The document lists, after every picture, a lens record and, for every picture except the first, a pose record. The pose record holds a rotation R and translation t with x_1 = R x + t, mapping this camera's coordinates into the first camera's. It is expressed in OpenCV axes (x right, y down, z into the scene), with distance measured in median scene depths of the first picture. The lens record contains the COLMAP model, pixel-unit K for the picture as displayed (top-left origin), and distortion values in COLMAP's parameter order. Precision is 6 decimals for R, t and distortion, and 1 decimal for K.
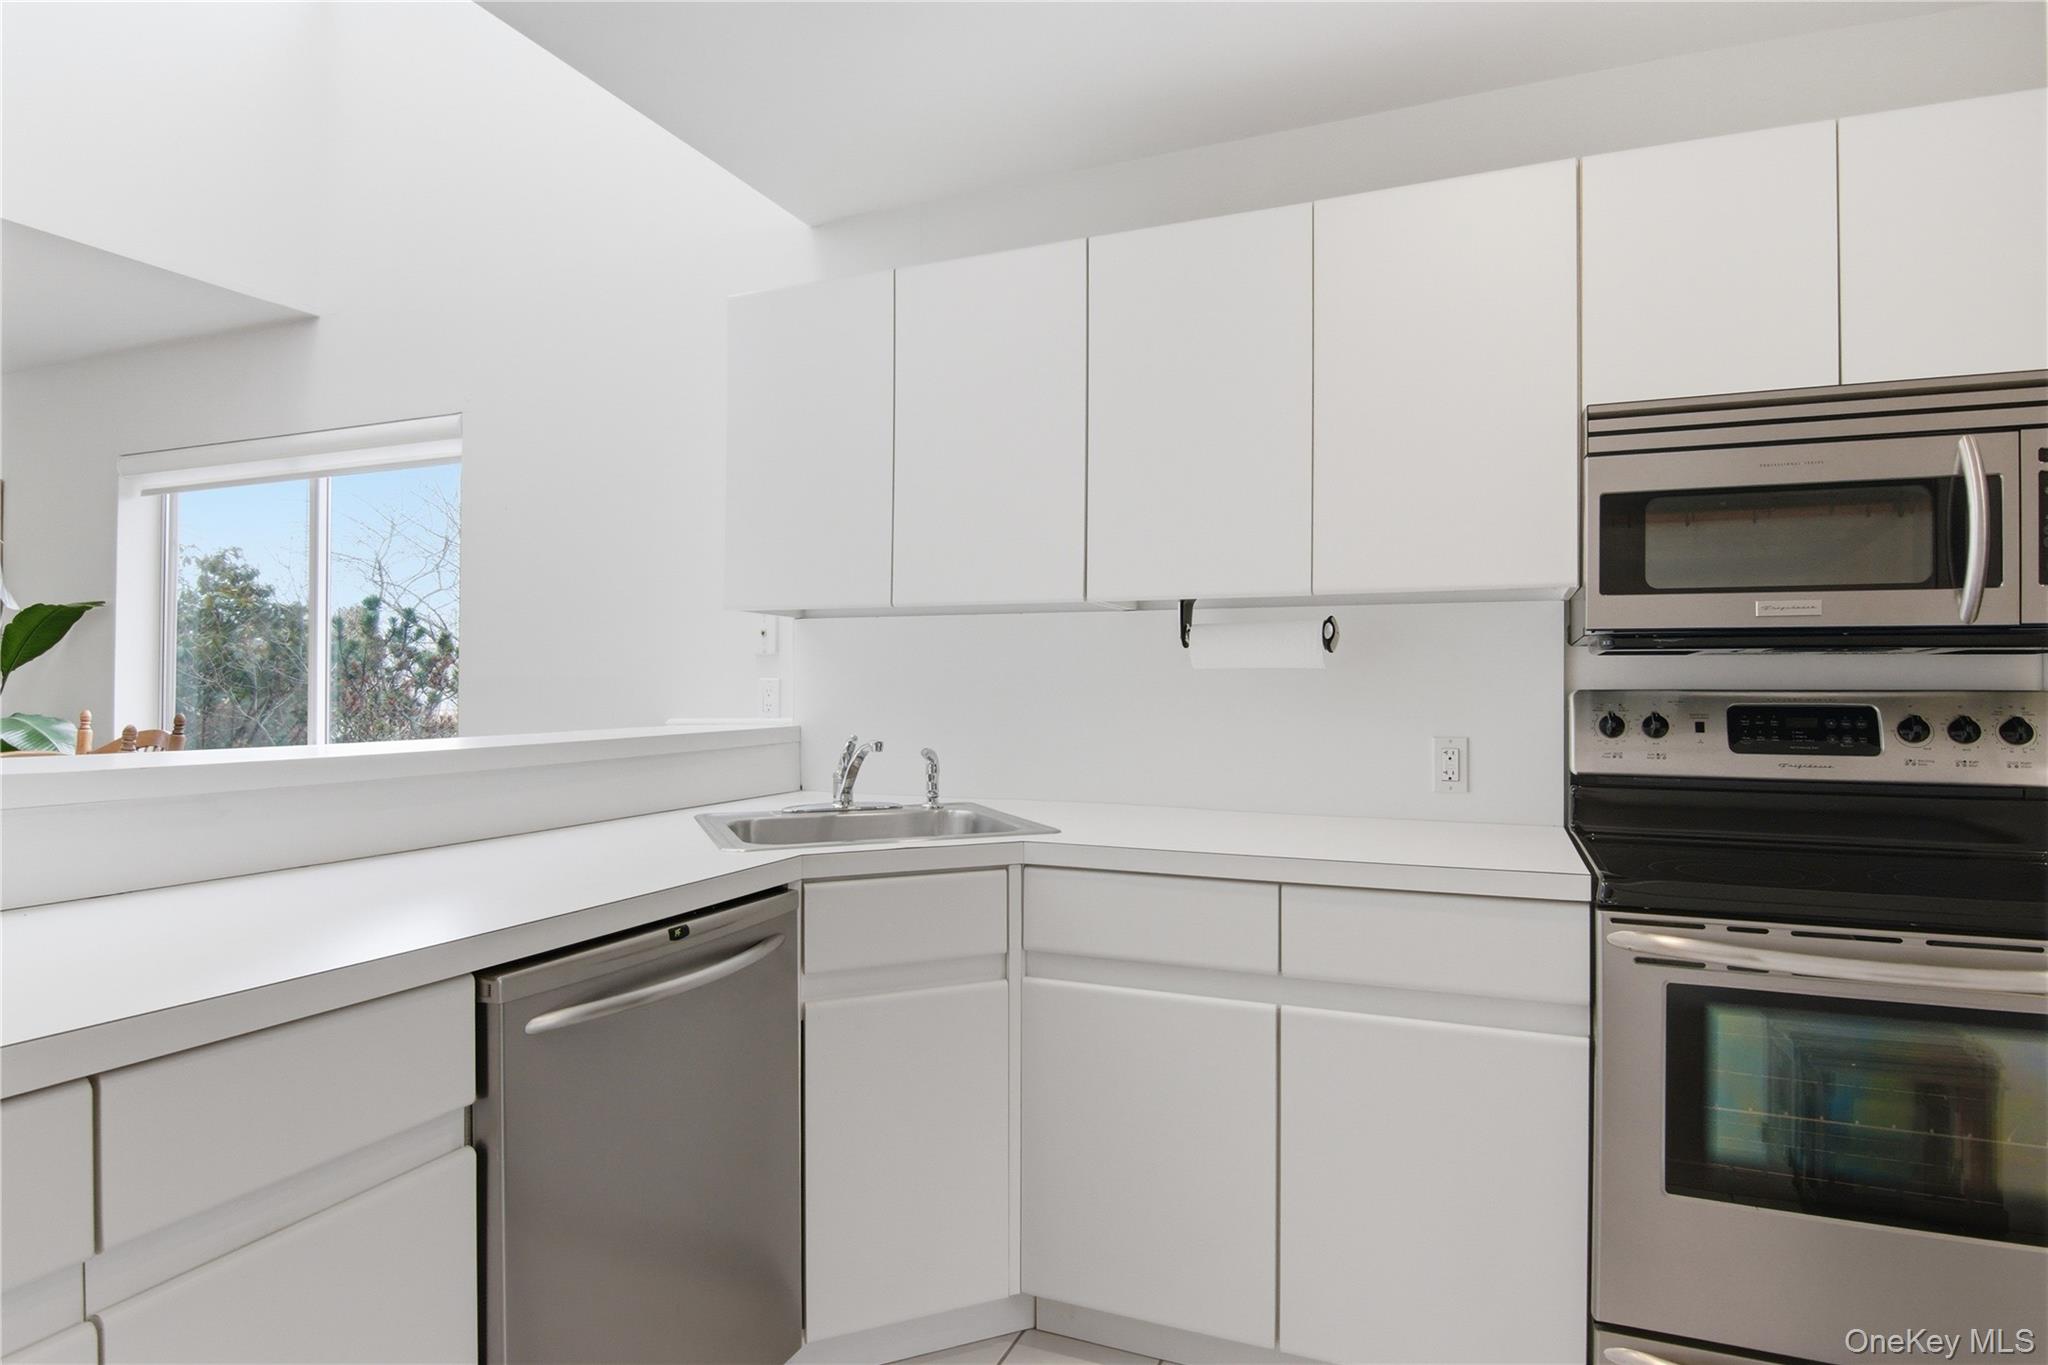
lens RADIAL K [[1149.6, 0, 1024.0], [0, 1149.6, 682.5], [0, 0, 1]] dist [-0.000209, -0.000318]
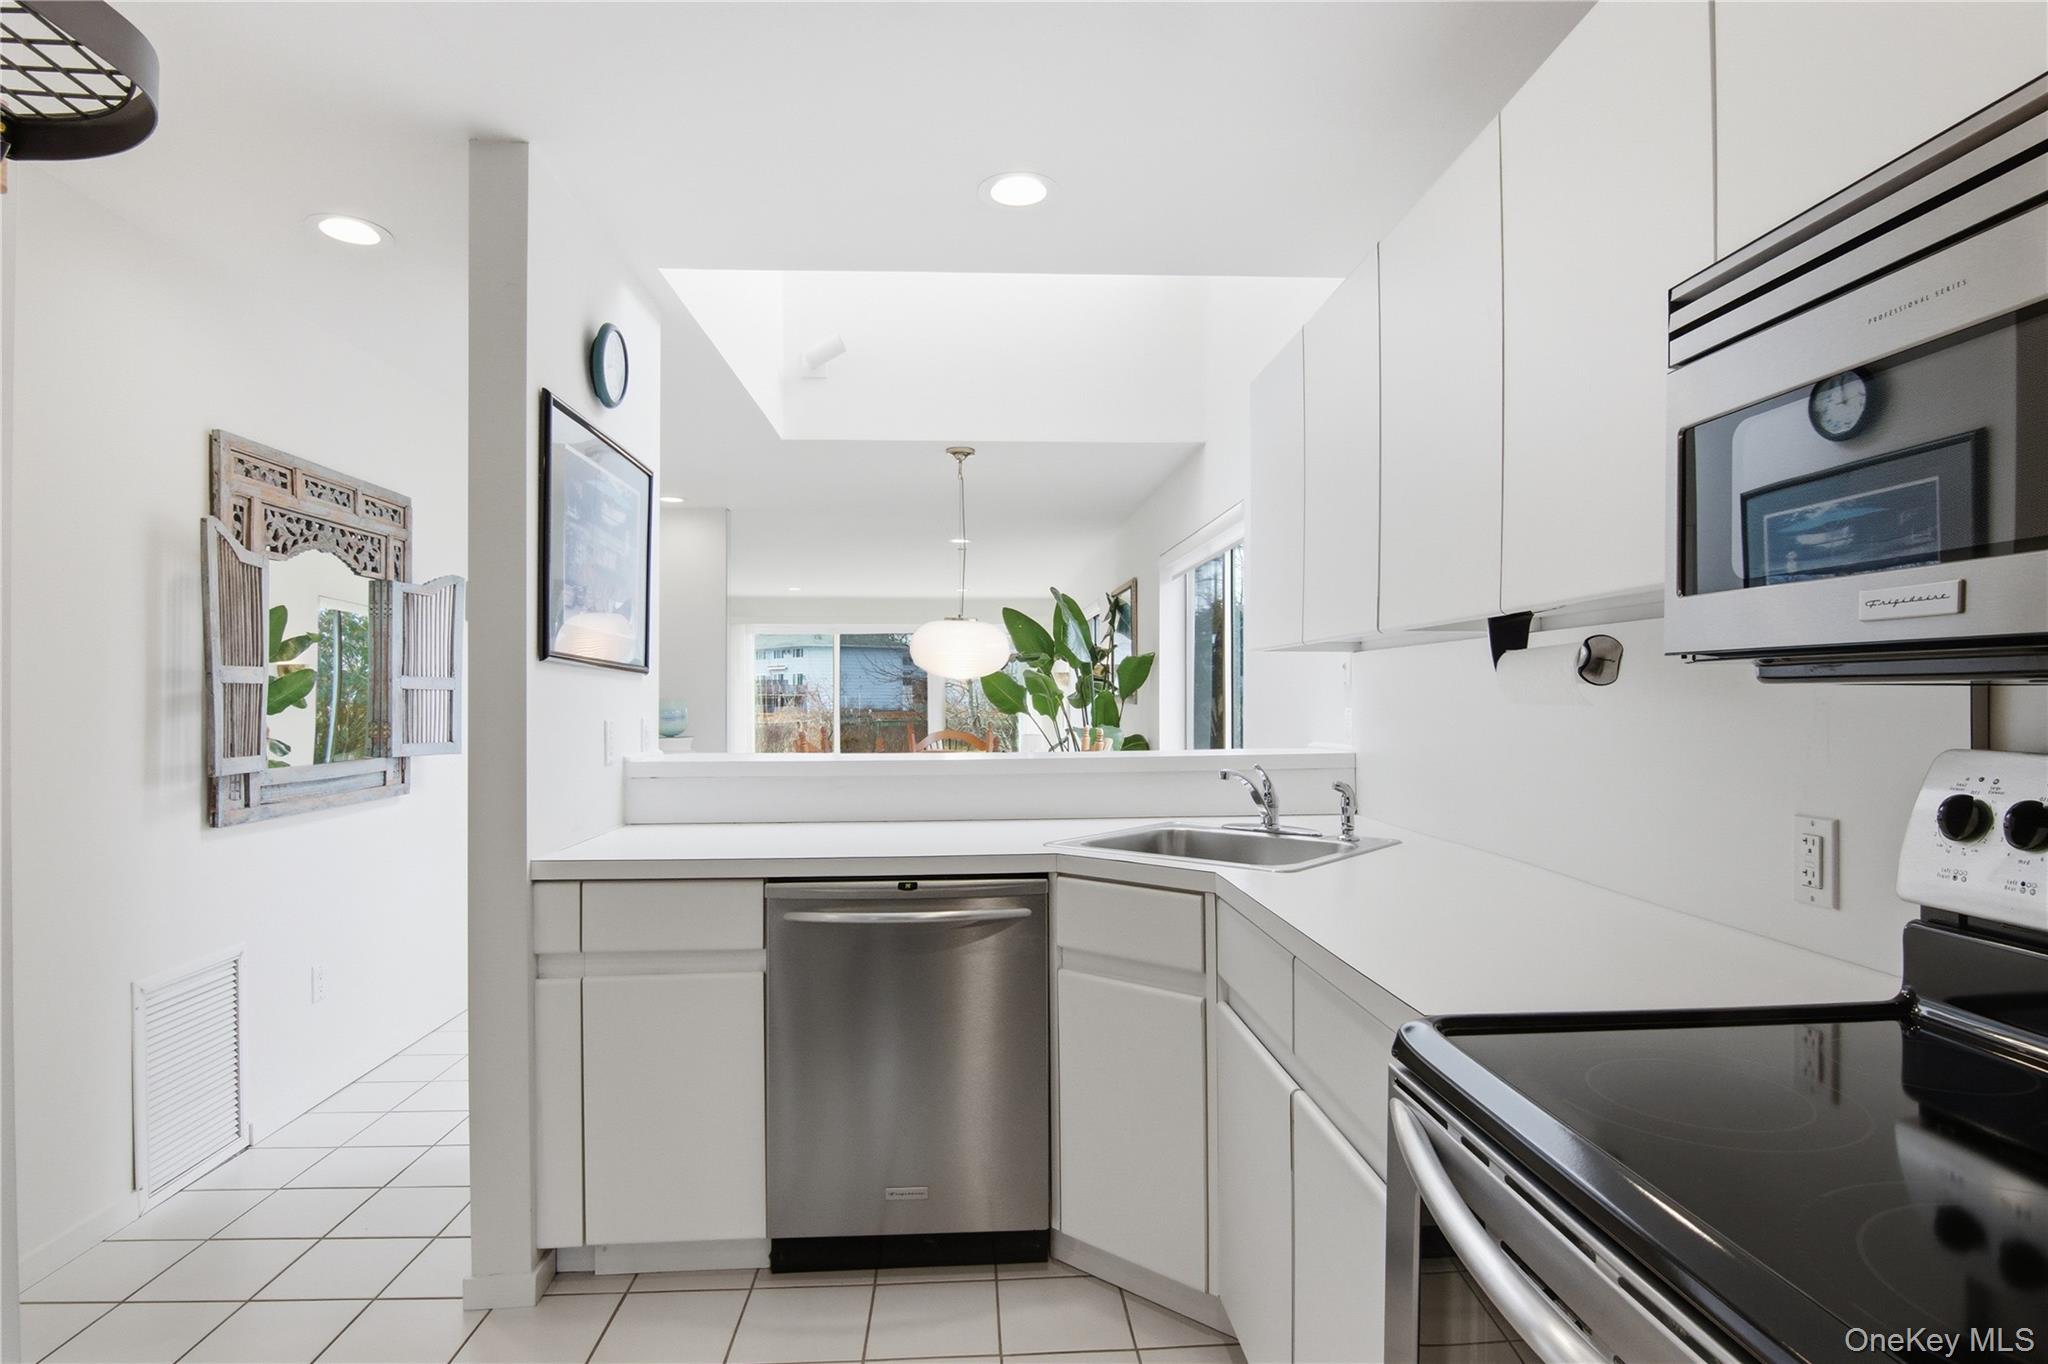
lens RADIAL K [[1096.3, 0, 1021.5], [0, 1096.3, 702.7], [0, 0, 1]] dist [-0.001026, -0.000368]
pose [[0.424514, 0.001348, -0.905420, 0.828767], [0.005871, 0.999974, 0.004241, -0.022392], [0.905402, -0.007116, 0.424495, 0.407136]]
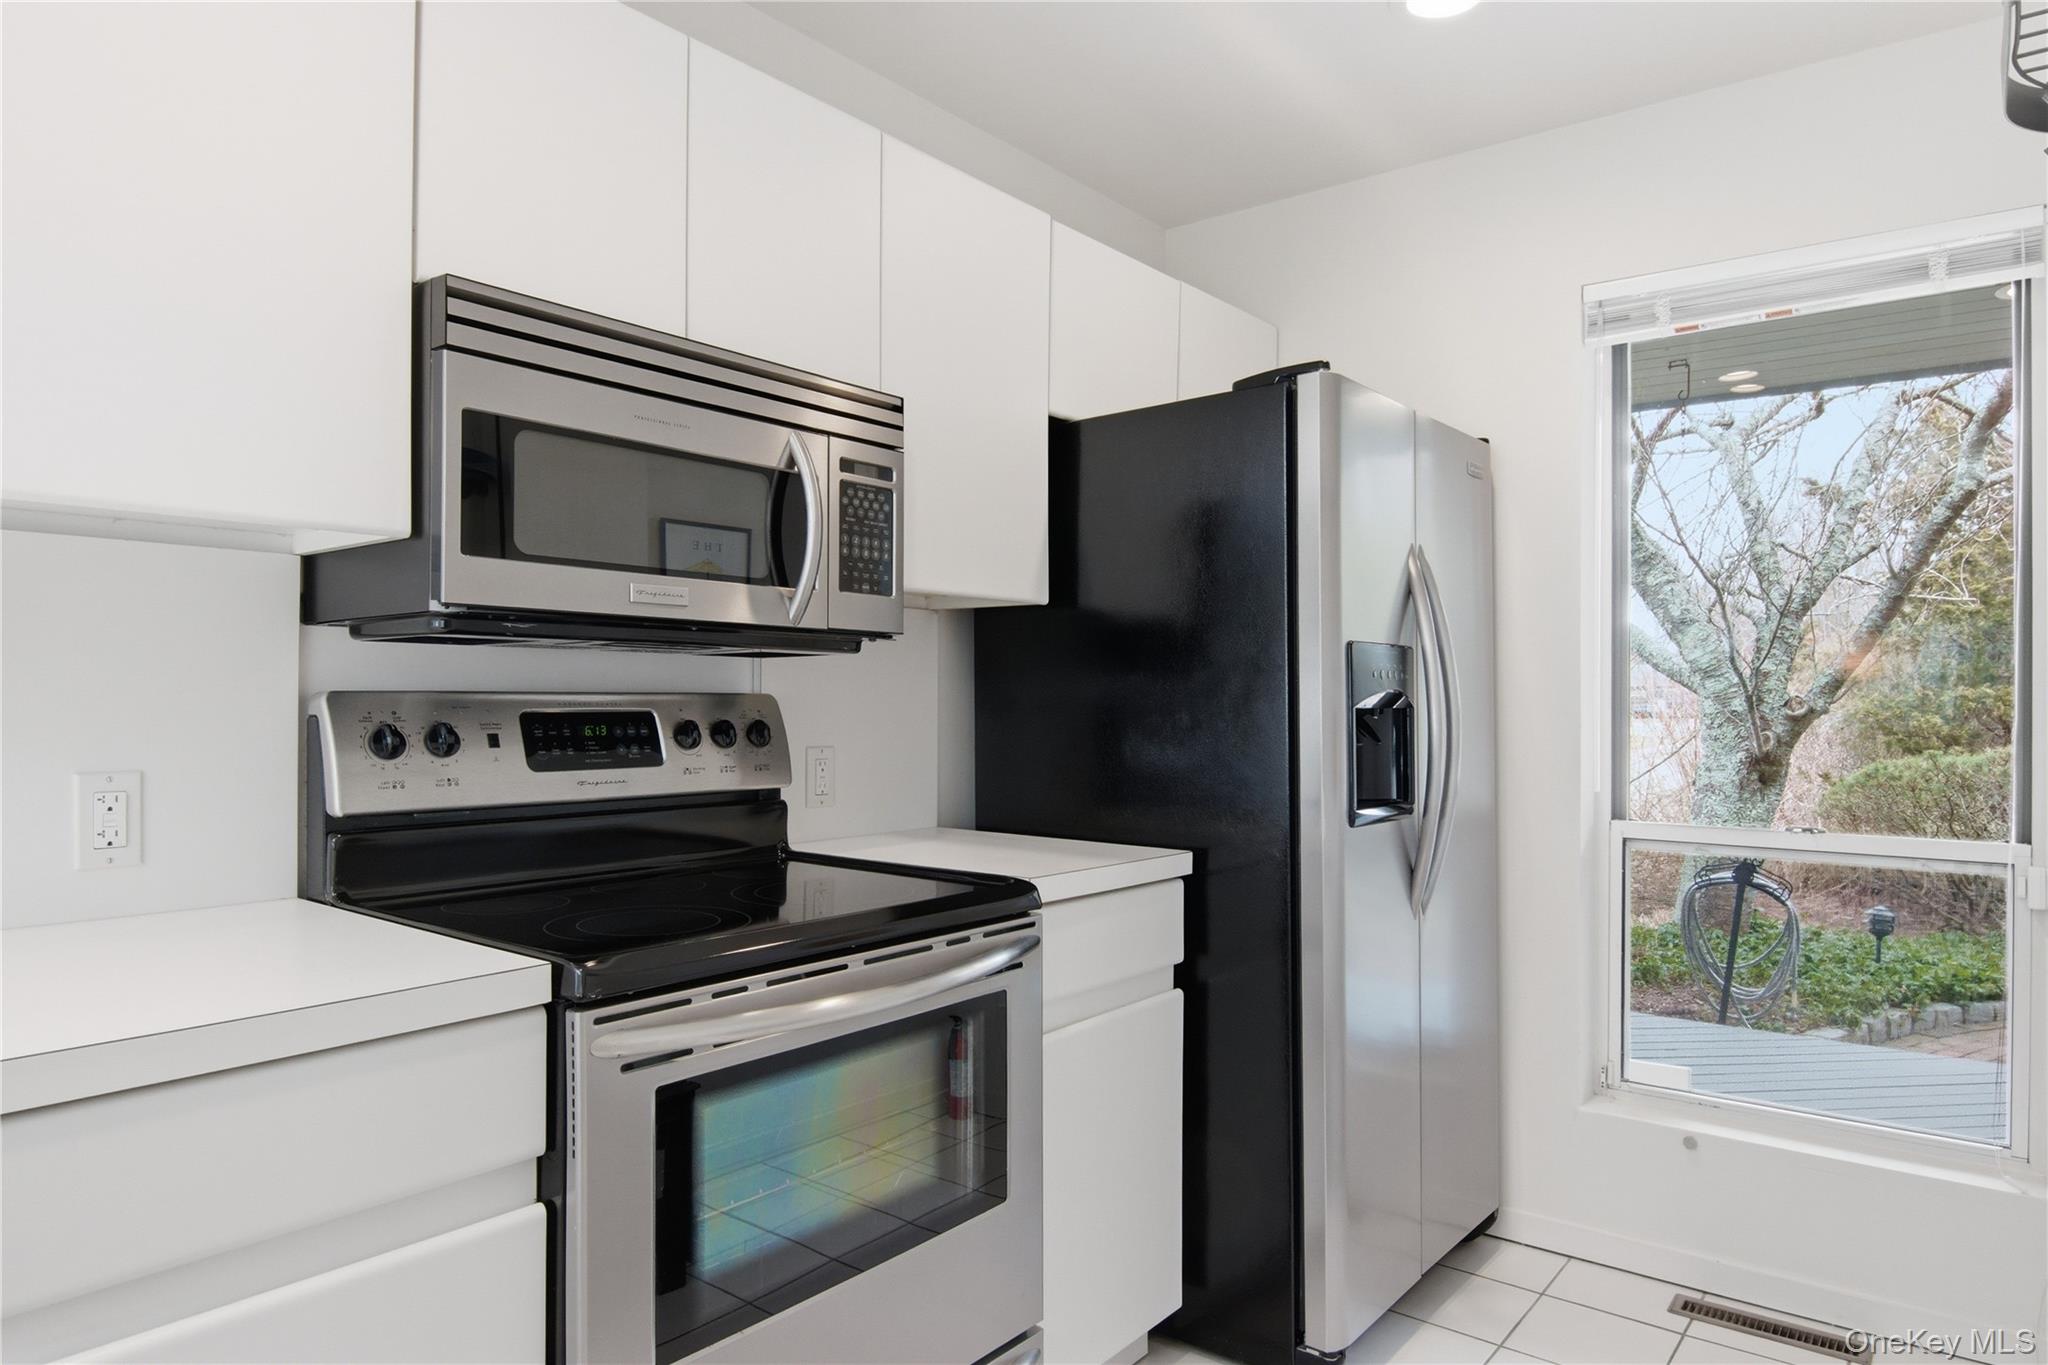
lens RADIAL K [[1251.8, 0, 1024.0], [0, 1251.8, 682.5], [0, 0, 1]] dist [-0.002248, 0.000087]
pose [[0.284261, 0.012548, 0.958665, -0.115689], [-0.007139, 0.999914, -0.010971, 0.007089], [-0.958720, -0.003725, 0.284326, 0.433958]]
